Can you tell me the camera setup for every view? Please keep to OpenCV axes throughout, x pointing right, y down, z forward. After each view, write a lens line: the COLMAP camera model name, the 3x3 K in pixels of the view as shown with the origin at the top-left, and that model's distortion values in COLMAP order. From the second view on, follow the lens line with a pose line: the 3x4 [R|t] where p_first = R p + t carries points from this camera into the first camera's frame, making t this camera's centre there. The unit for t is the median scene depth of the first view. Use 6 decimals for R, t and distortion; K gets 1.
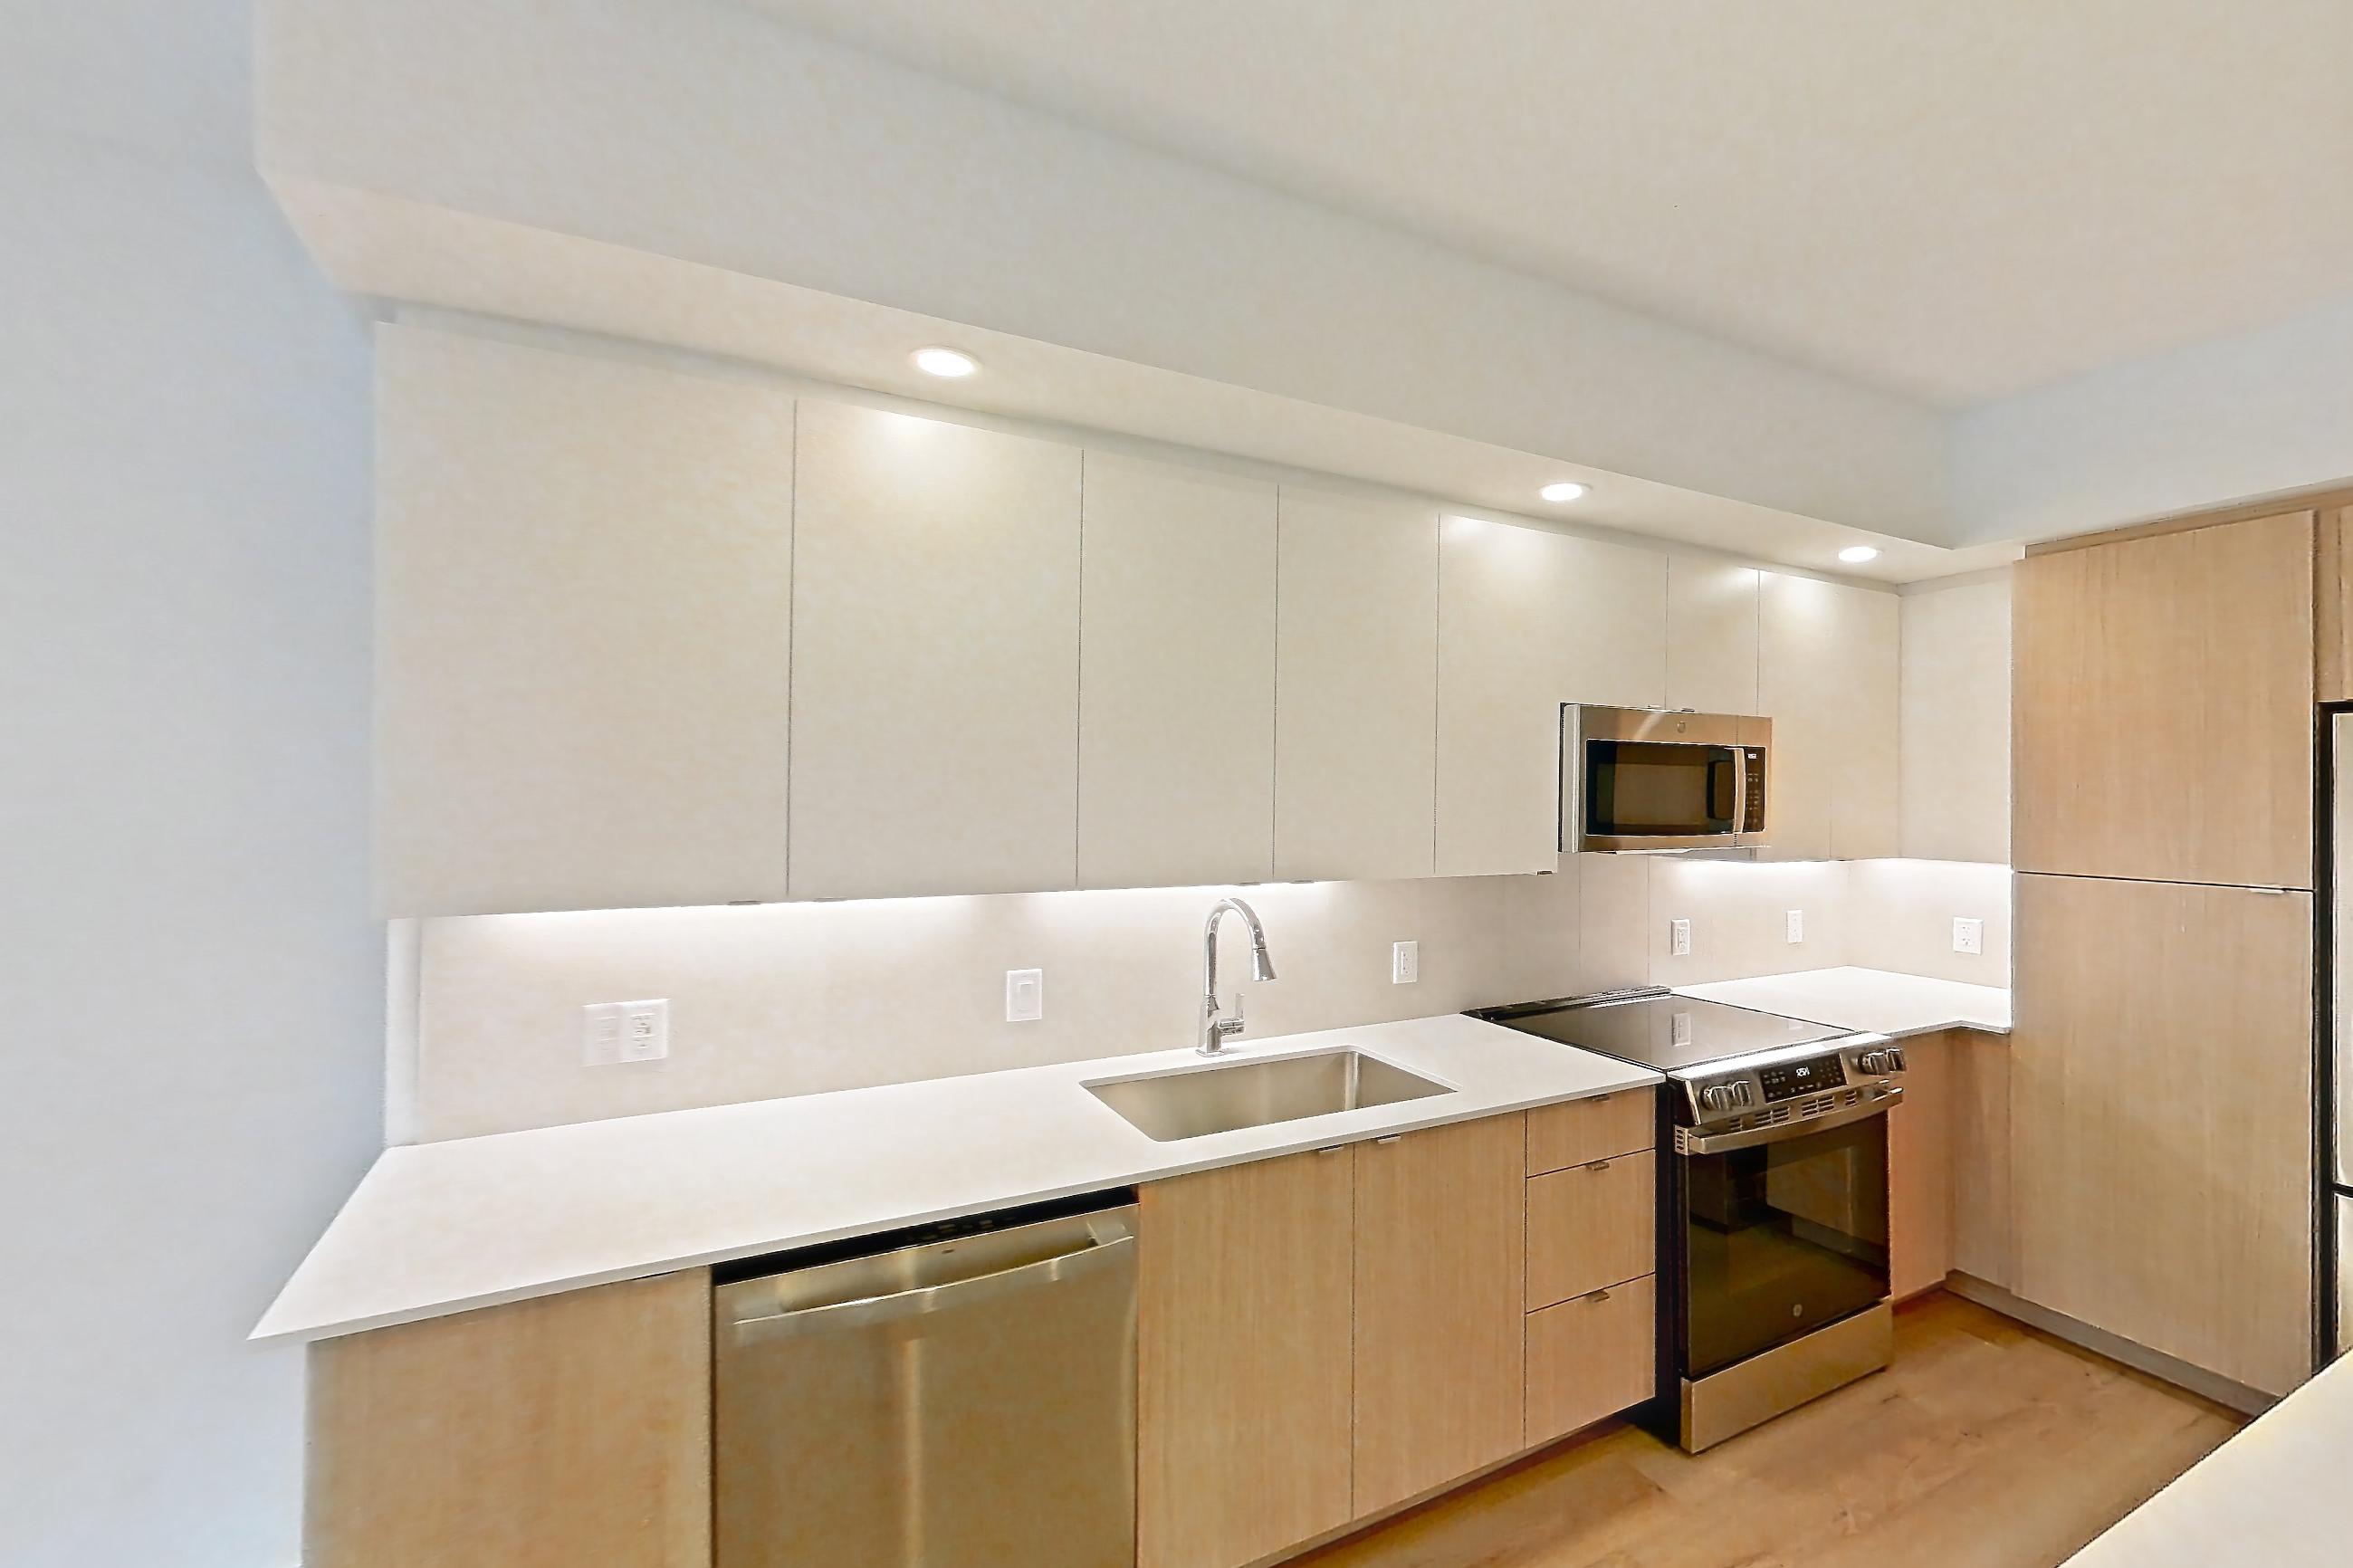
lens RADIAL K [[1004.1, 0, 1169.7], [0, 1004.1, 784.7], [0, 0, 1]] dist [0.025050, -0.049918]
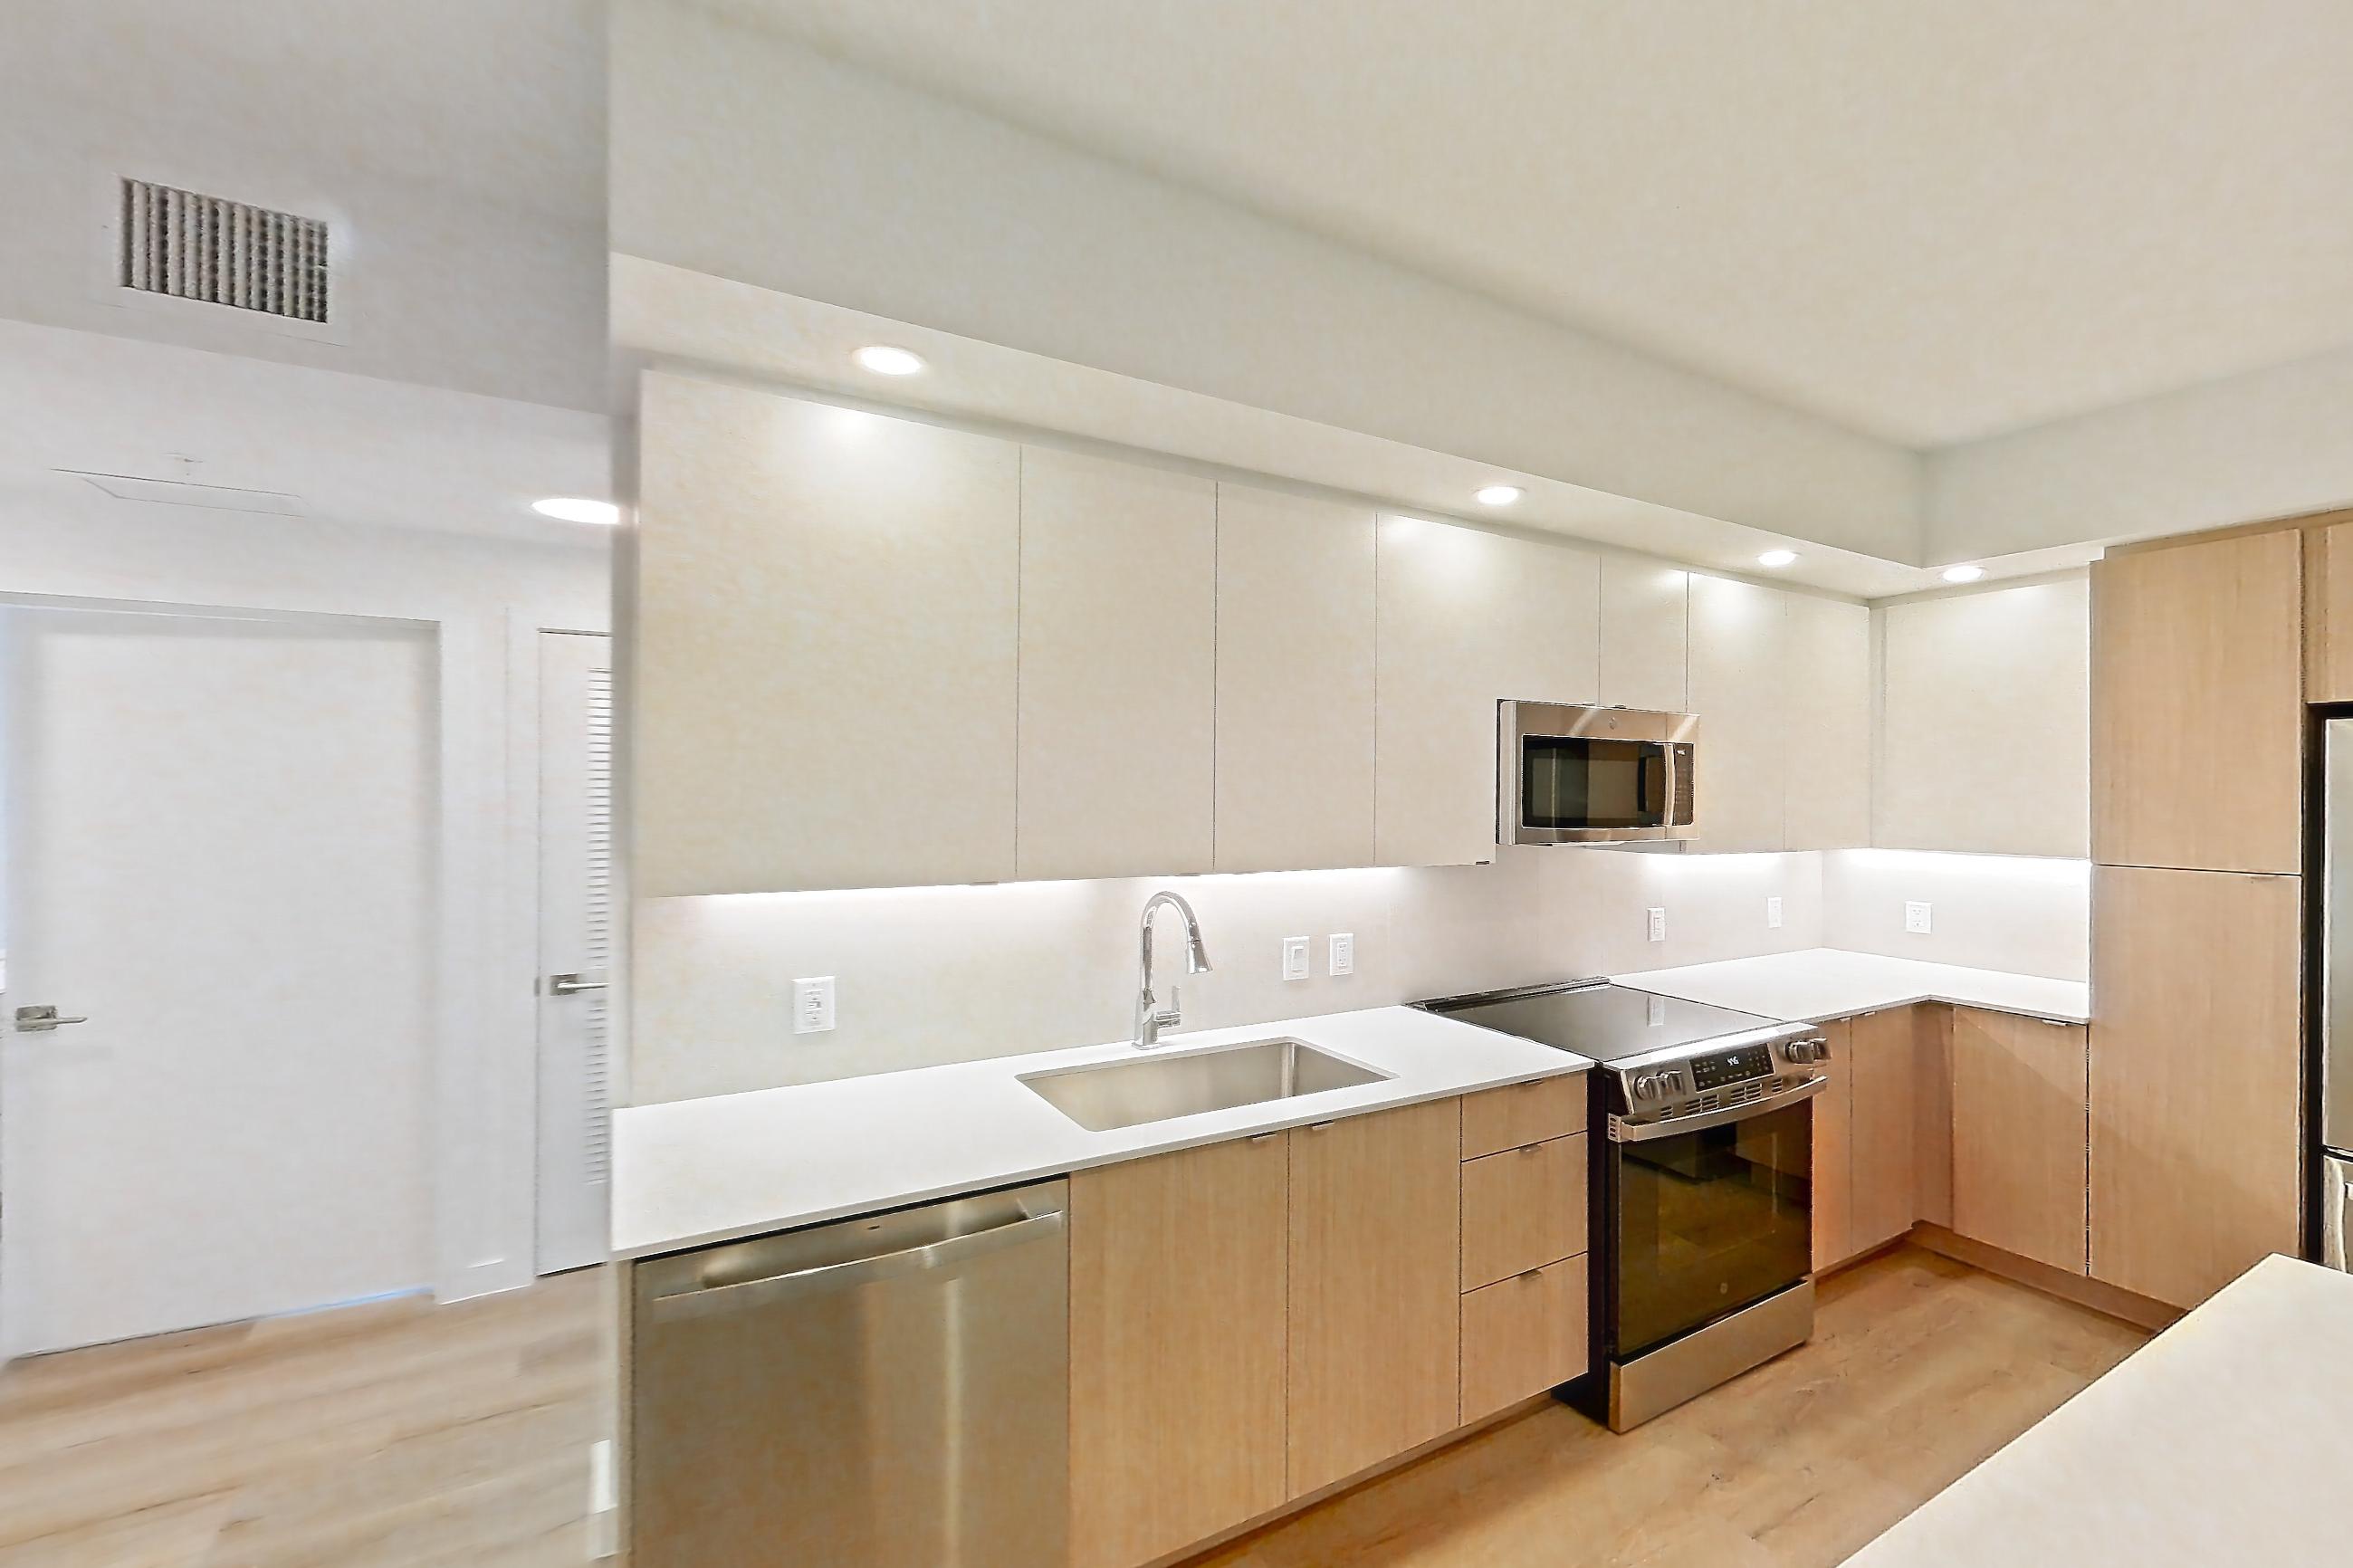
lens RADIAL K [[979.5, 0, 1170.2], [0, 979.5, 786.2], [0, 0, 1]] dist [-0.001825, -0.000189]
pose [[0.999273, -0.002628, 0.038039, 0.021480], [0.002412, 0.999981, 0.005715, 0.000382], [-0.038053, -0.005619, 0.999260, 0.011151]]
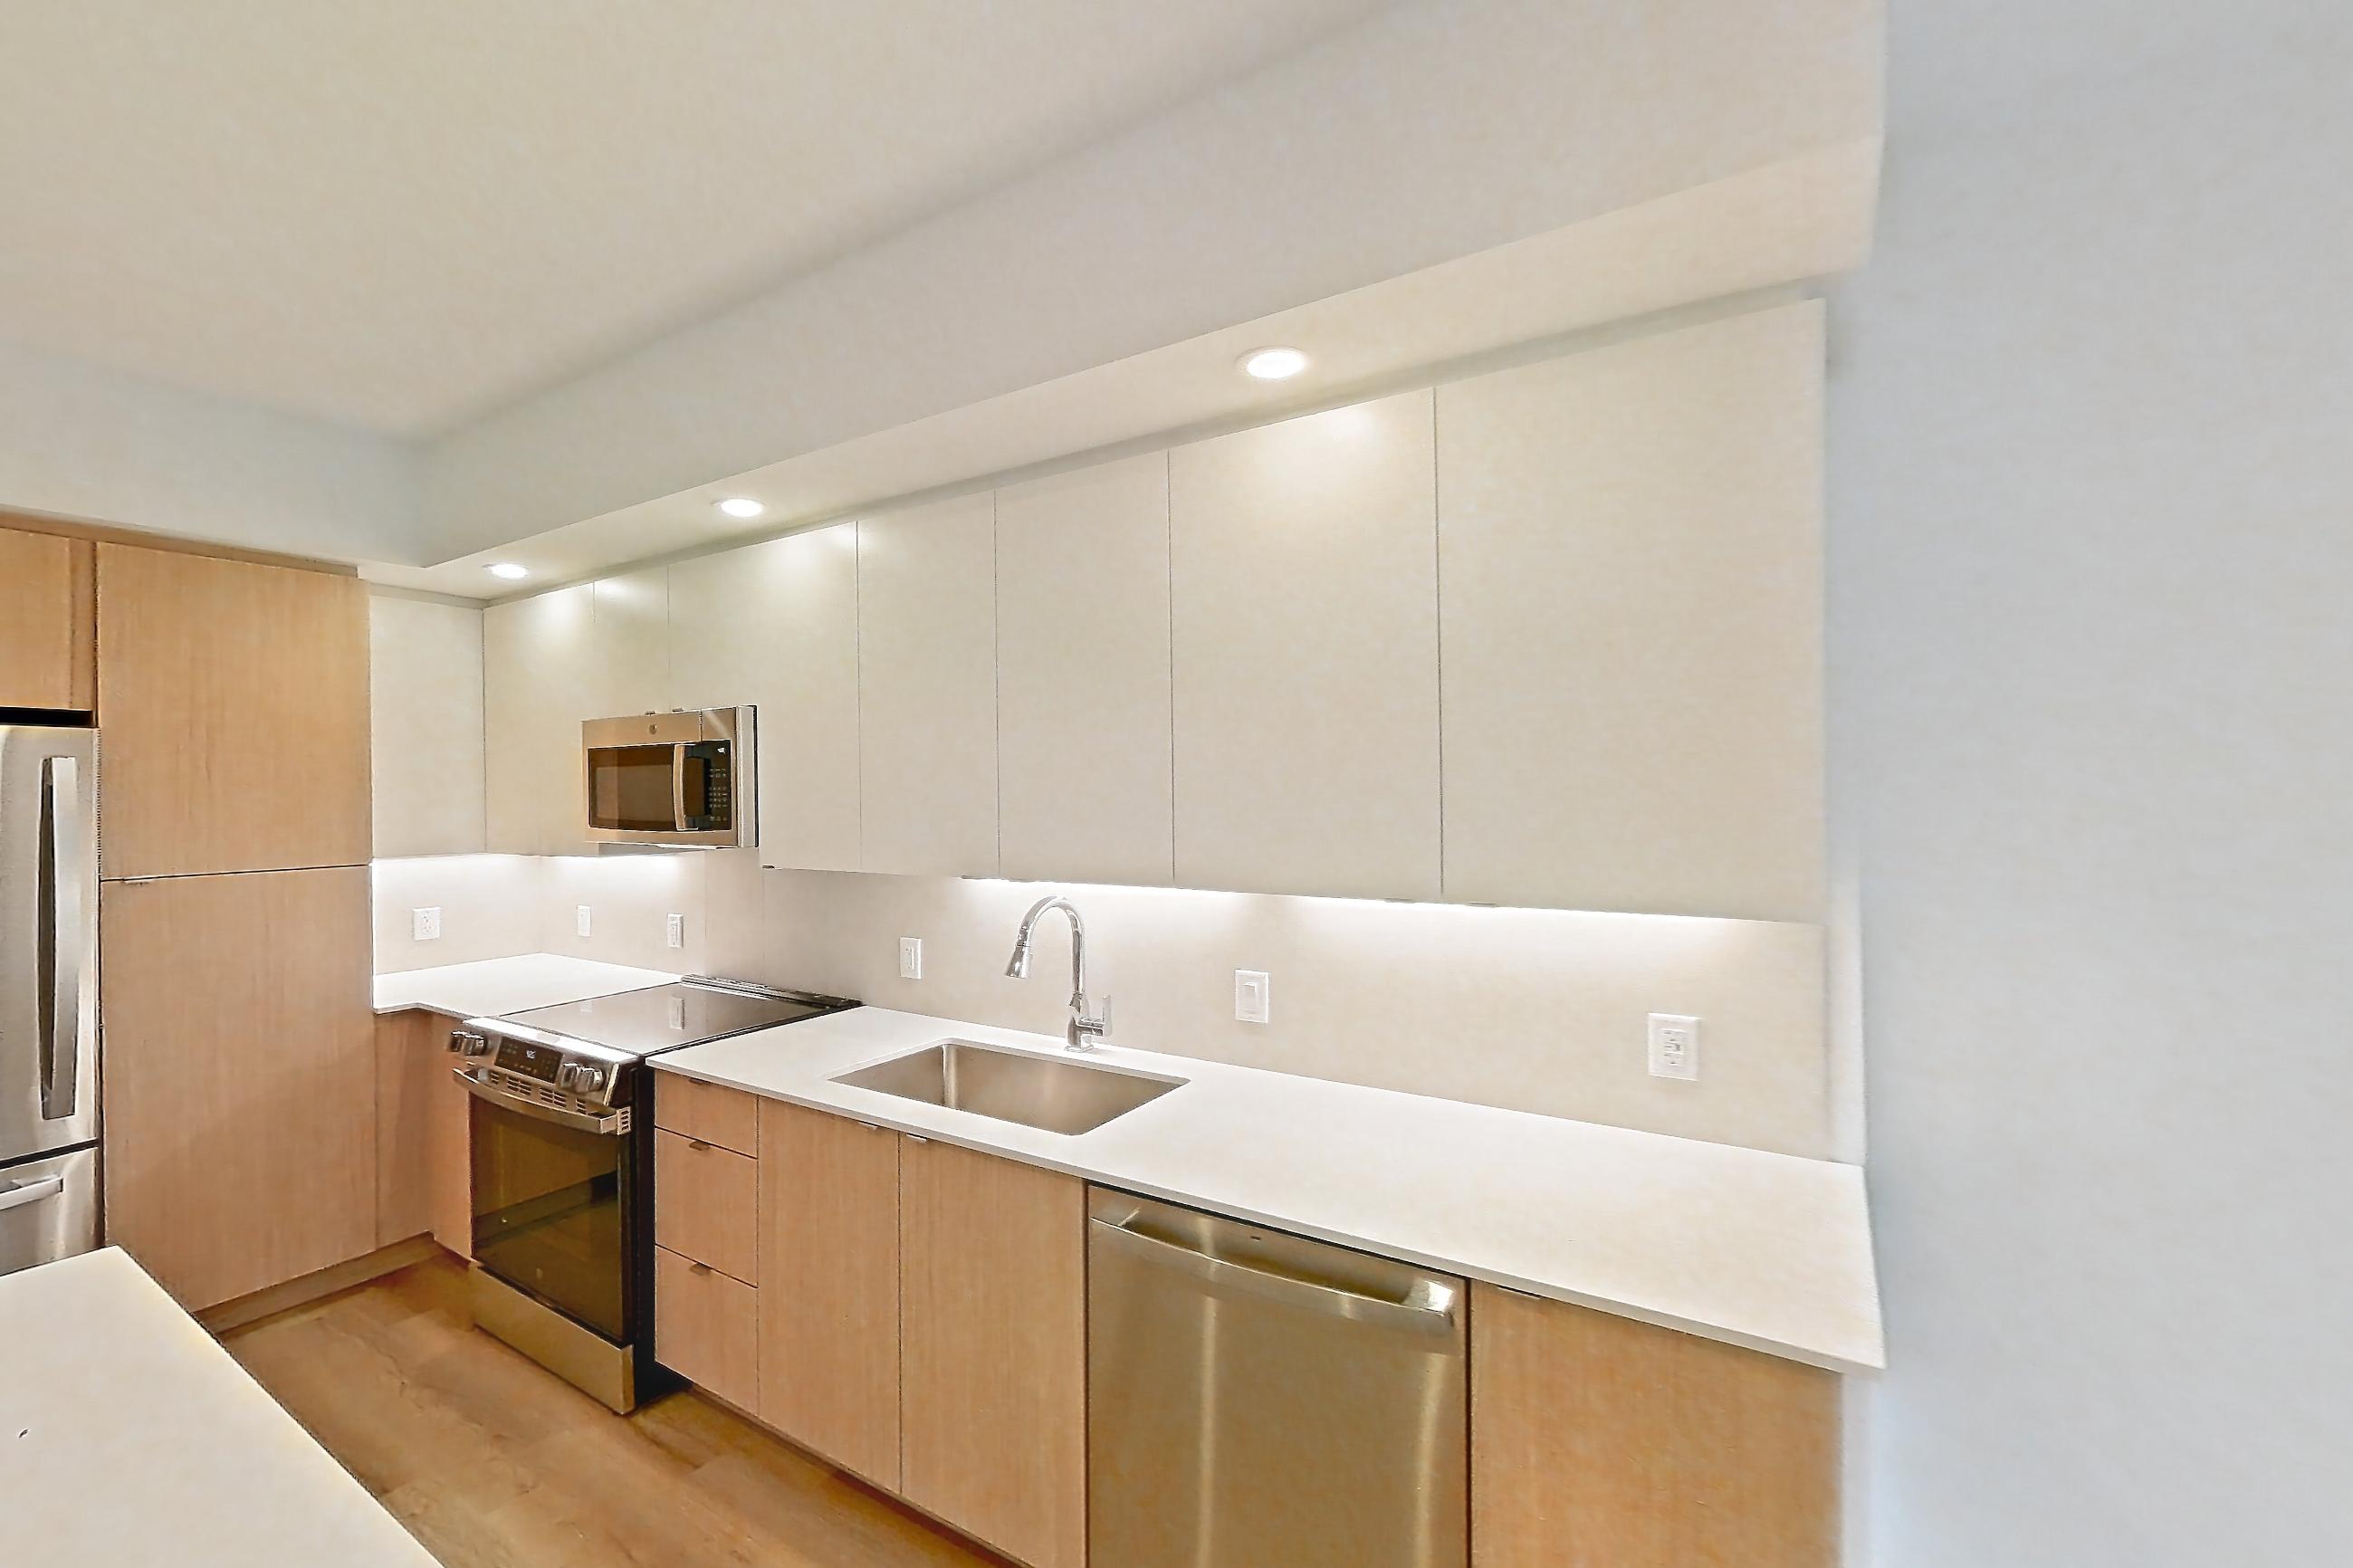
lens RADIAL K [[1201.5, 0, 1271.5], [0, 1201.5, 808.5], [0, 0, 1]] dist [0.045493, -0.000123]
pose [[0.451106, -0.000280, -0.892470, 0.918828], [0.018772, 0.999782, 0.009175, 0.012659], [0.892273, -0.020892, 0.451013, 0.473715]]
